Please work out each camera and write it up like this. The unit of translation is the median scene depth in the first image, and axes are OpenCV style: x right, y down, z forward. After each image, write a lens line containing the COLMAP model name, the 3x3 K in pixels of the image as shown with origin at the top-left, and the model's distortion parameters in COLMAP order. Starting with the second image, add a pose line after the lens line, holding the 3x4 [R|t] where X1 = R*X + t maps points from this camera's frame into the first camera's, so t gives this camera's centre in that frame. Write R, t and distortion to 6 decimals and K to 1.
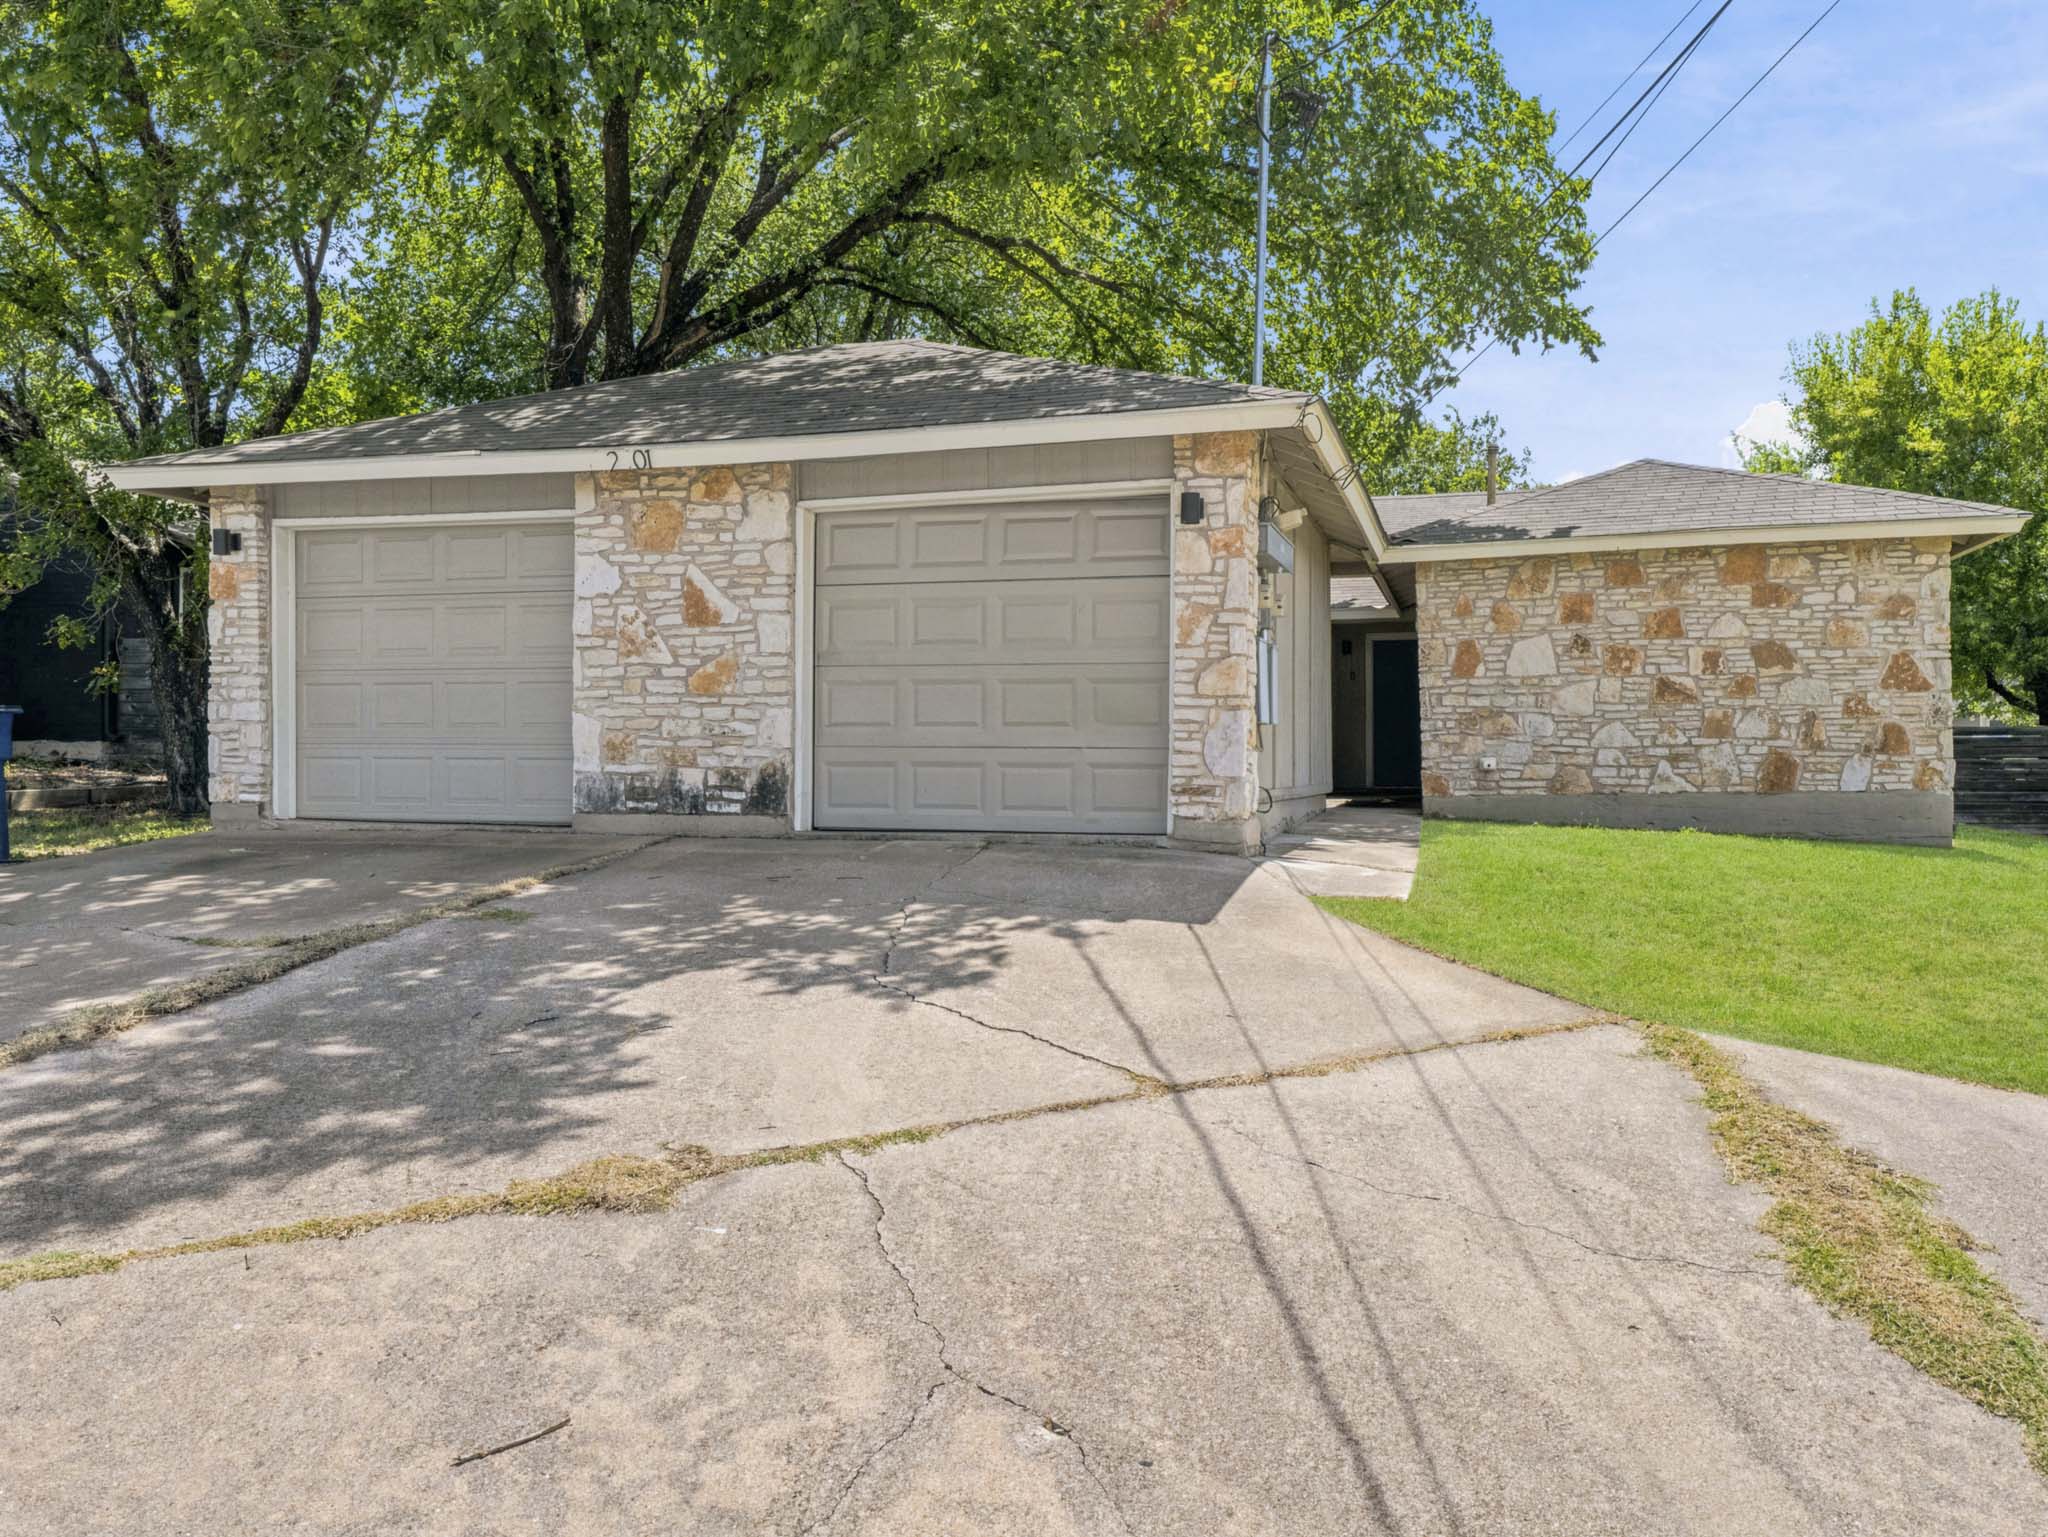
lens RADIAL K [[1533.2, 0, 1023.9], [0, 1533.2, 731.7], [0, 0, 1]] dist [0.004739, -0.000592]
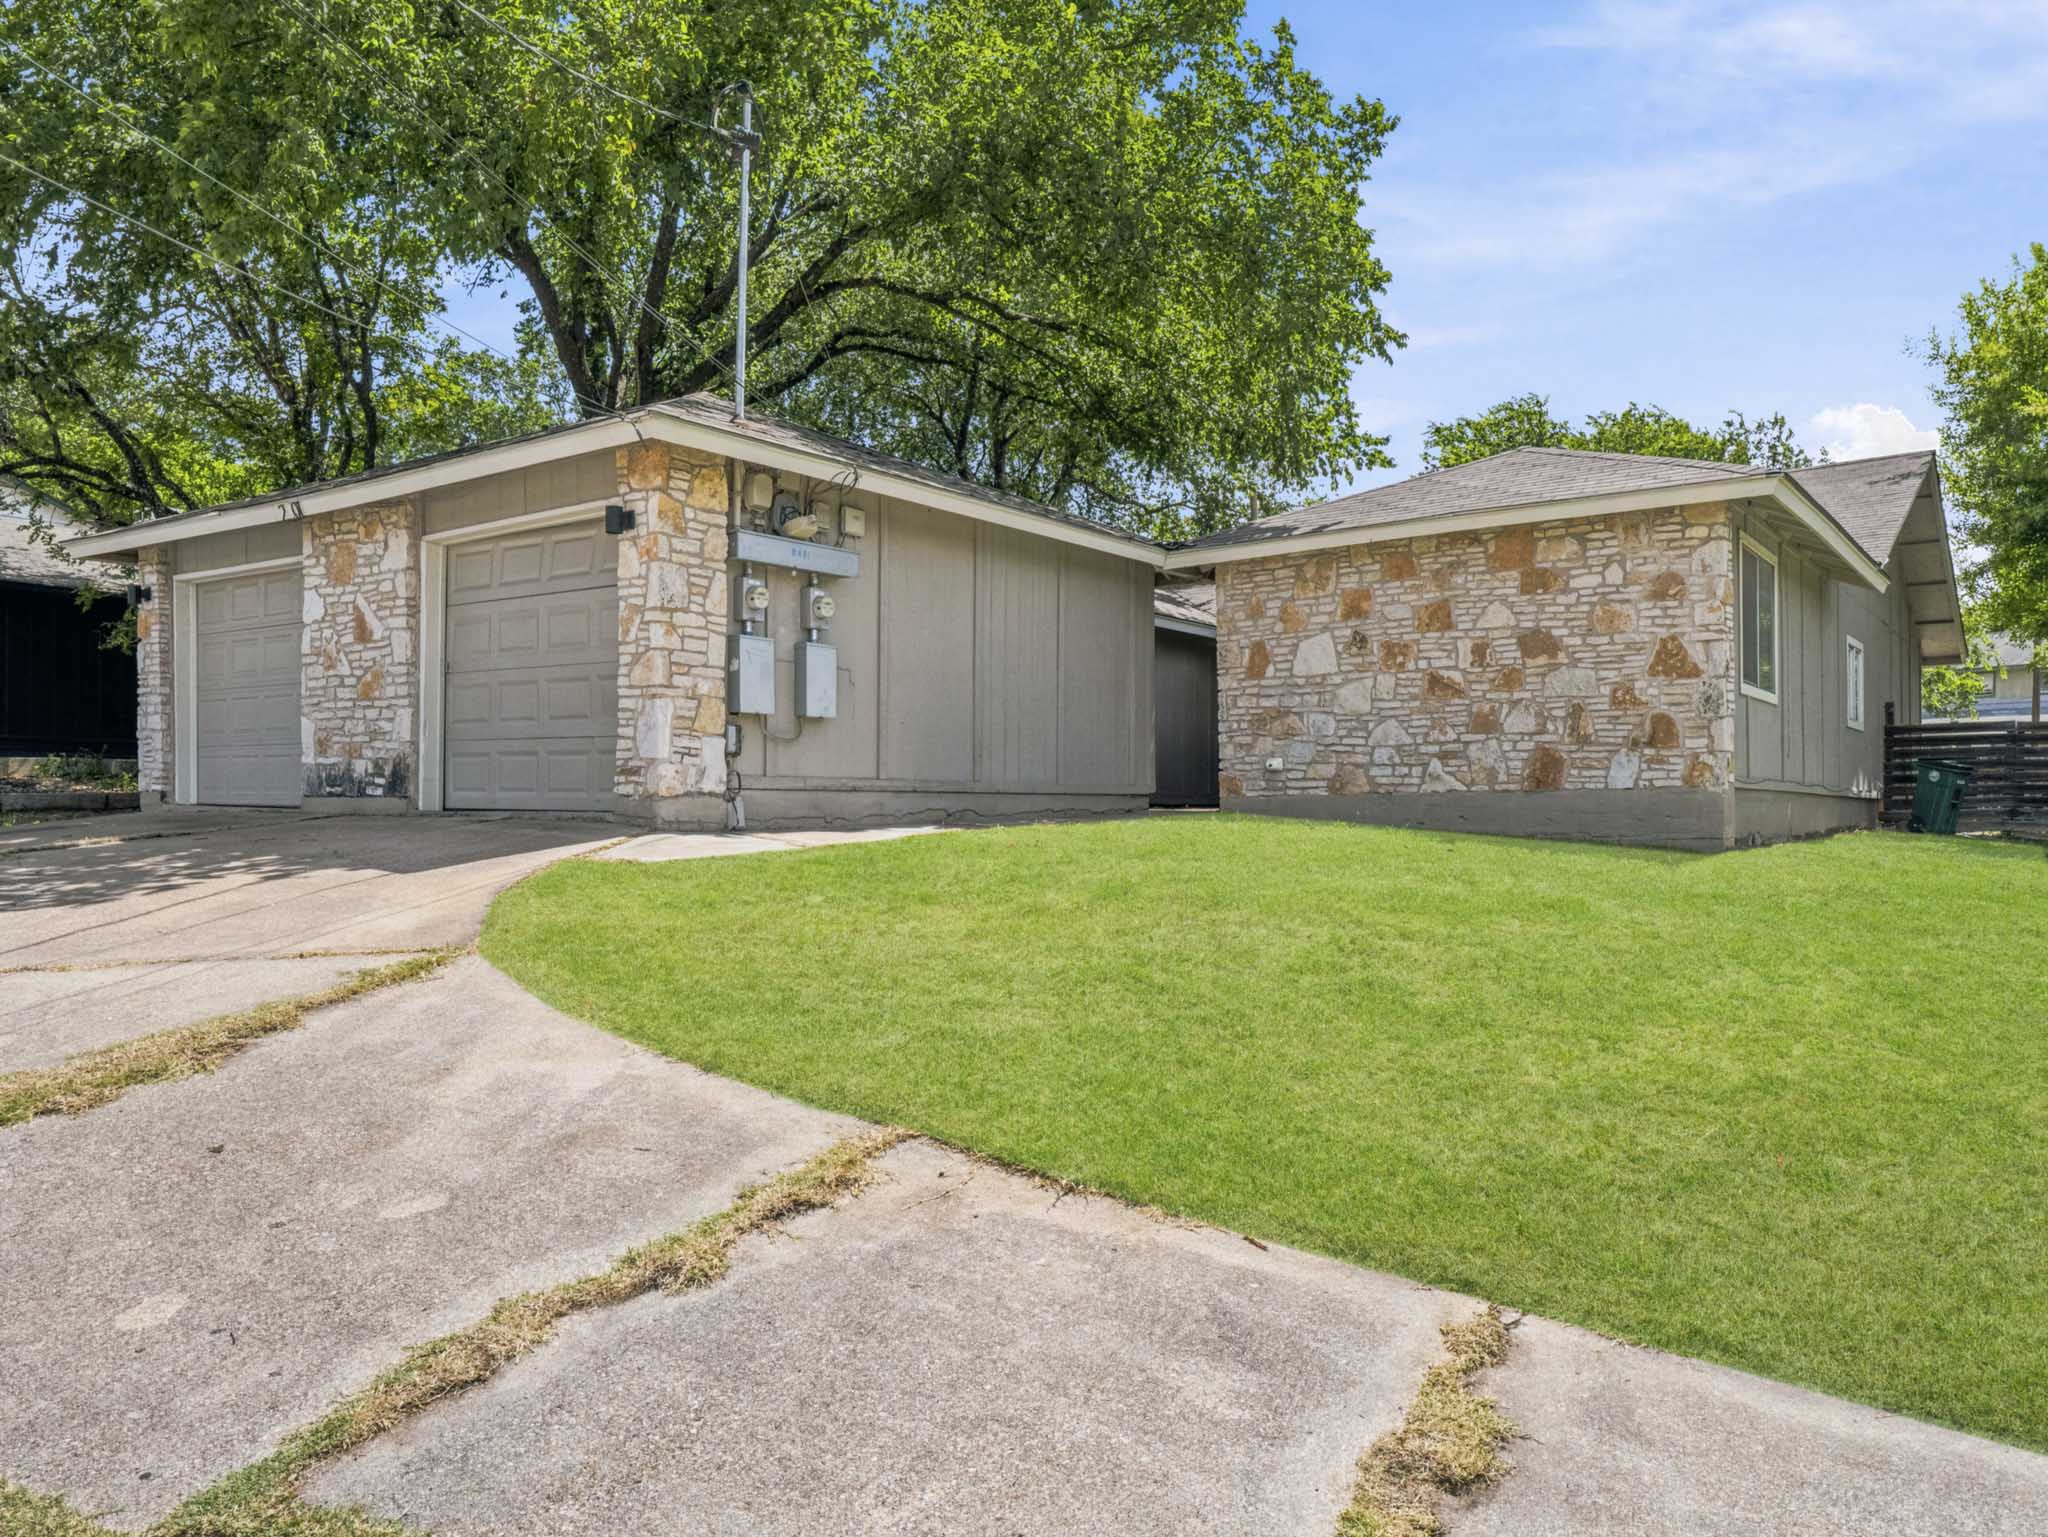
lens RADIAL K [[1422.0, 0, 1024.0], [0, 1422.0, 768.5], [0, 0, 1]] dist [0.004447, 0.001581]
pose [[0.943129, -0.005703, -0.332379, 0.482071], [0.005111, 0.999983, -0.002656, 0.026827], [0.332389, 0.000806, 0.943142, 0.075339]]
